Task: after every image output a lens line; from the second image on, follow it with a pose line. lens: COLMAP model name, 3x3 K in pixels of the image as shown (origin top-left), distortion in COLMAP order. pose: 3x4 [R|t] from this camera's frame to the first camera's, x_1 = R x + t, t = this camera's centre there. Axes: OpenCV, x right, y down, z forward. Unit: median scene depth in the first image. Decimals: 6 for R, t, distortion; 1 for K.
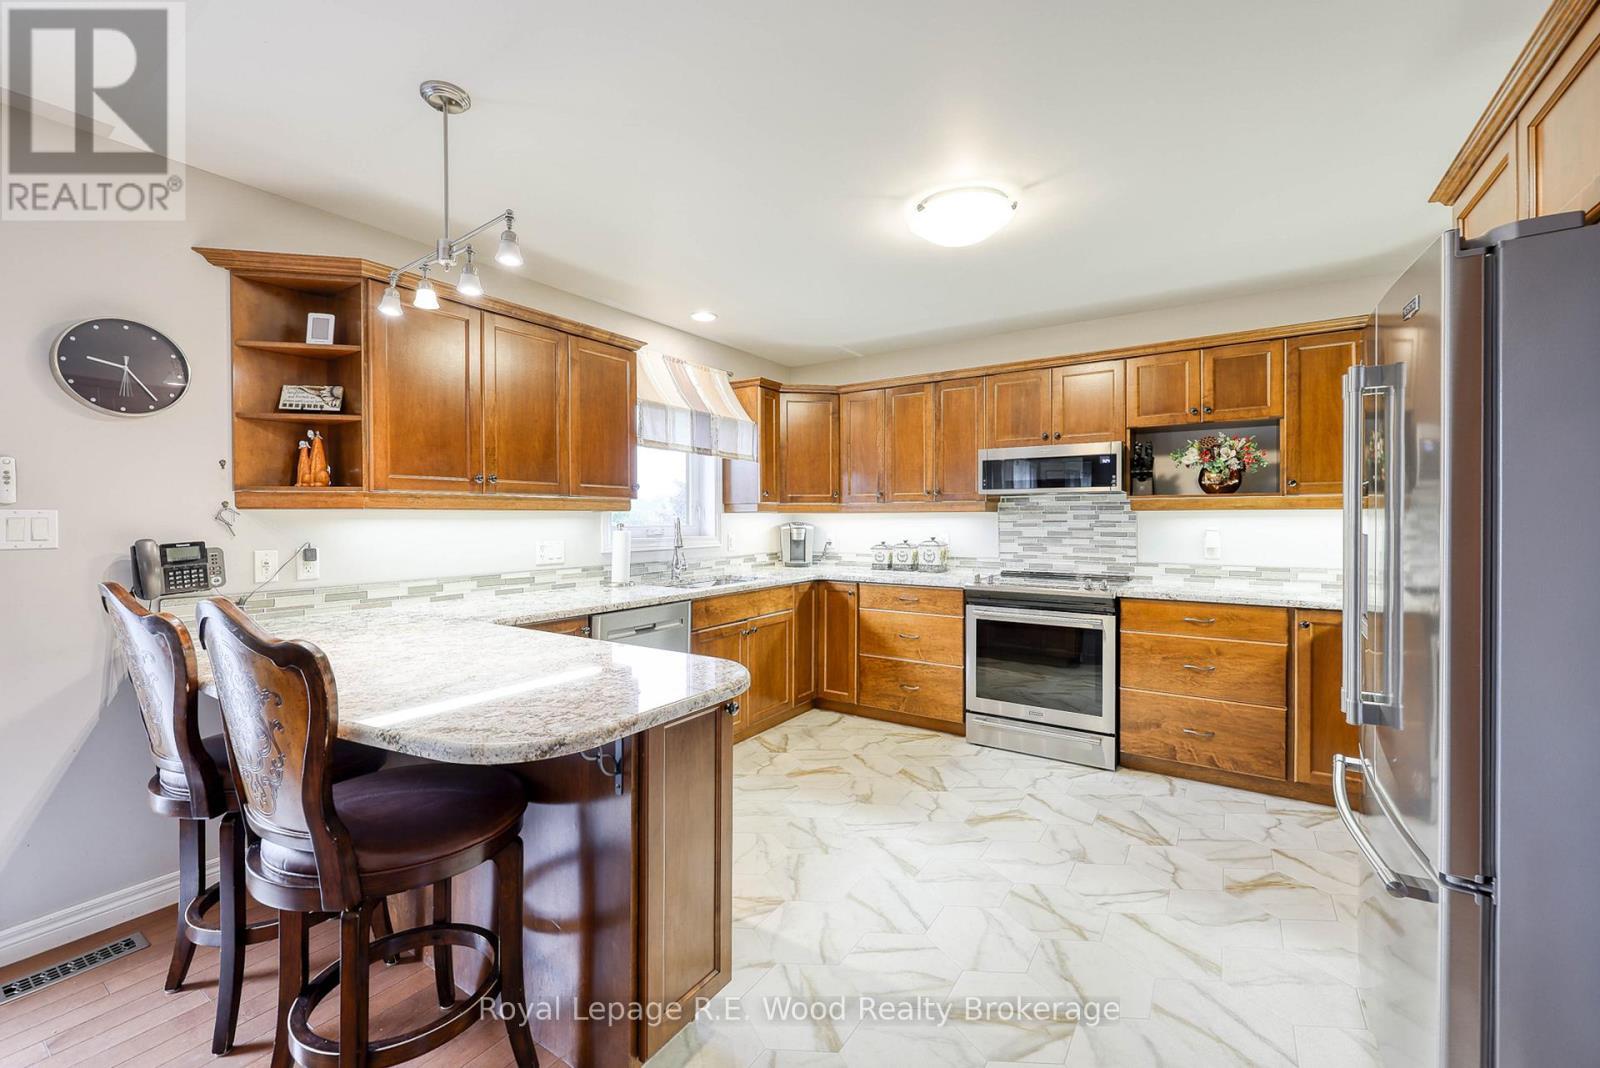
lens RADIAL K [[661.9, 0, 805.4], [0, 661.9, 536.5], [0, 0, 1]] dist [-0.004339, -0.000687]
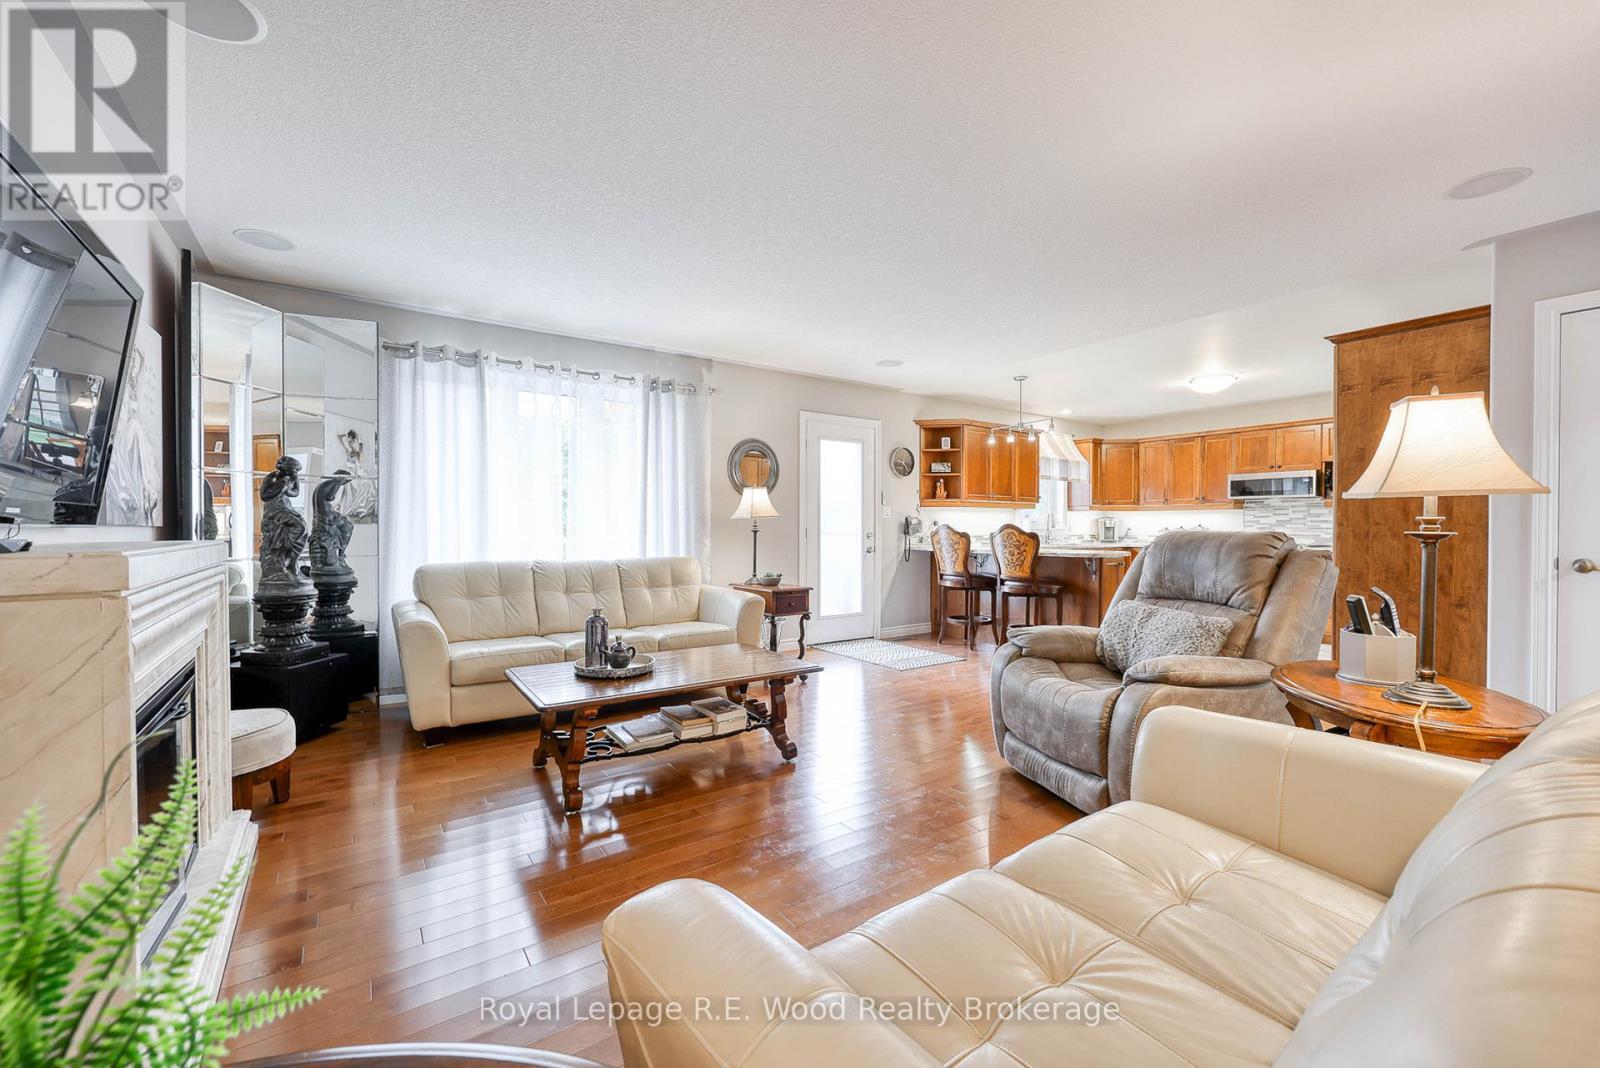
lens RADIAL K [[661.9, 0, 790.9], [0, 661.9, 529.6], [0, 0, 1]] dist [-0.004339, -0.000687]
pose [[0.927222, 0.006515, -0.374455, -0.164748], [-0.014857, 0.999701, -0.019396, 0.069532], [0.374217, 0.023547, 0.927042, -1.084283]]
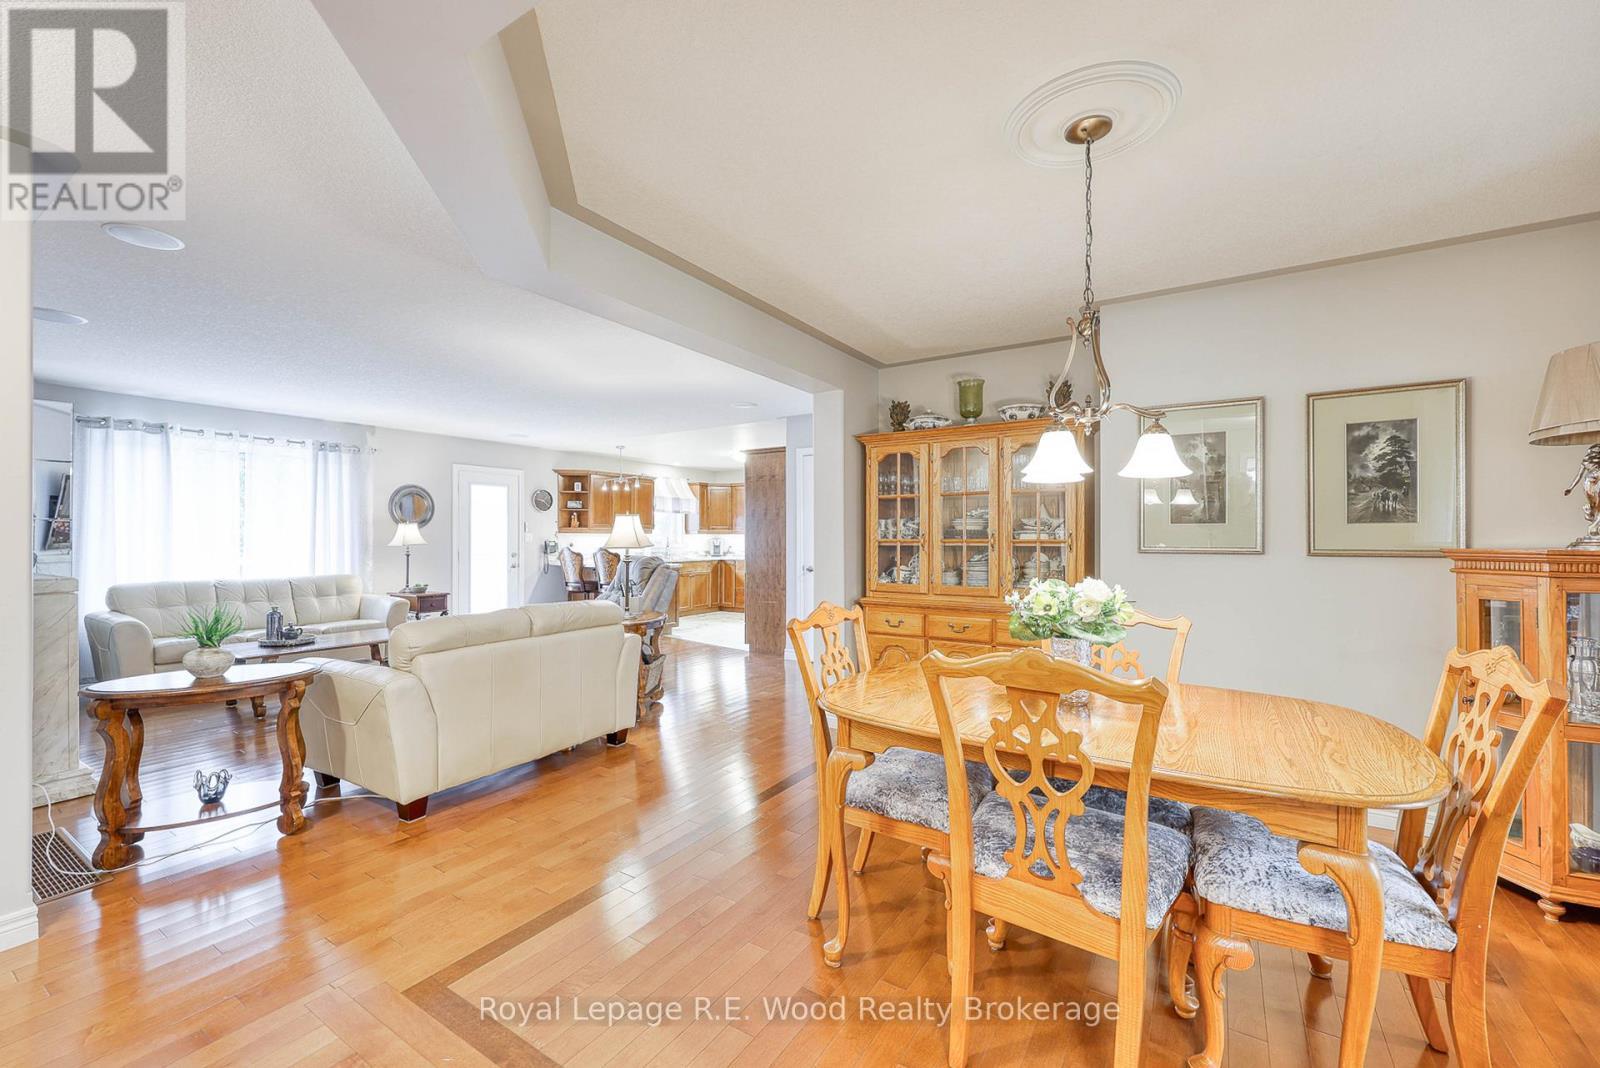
lens RADIAL K [[661.9, 0, 786.8], [0, 661.9, 534.2], [0, 0, 1]] dist [-0.004339, -0.000687]
pose [[0.999976, 0.002462, 0.006494, 0.273243], [-0.002246, 0.999450, -0.033072, 0.052231], [-0.006572, 0.033056, 0.999432, -1.677004]]
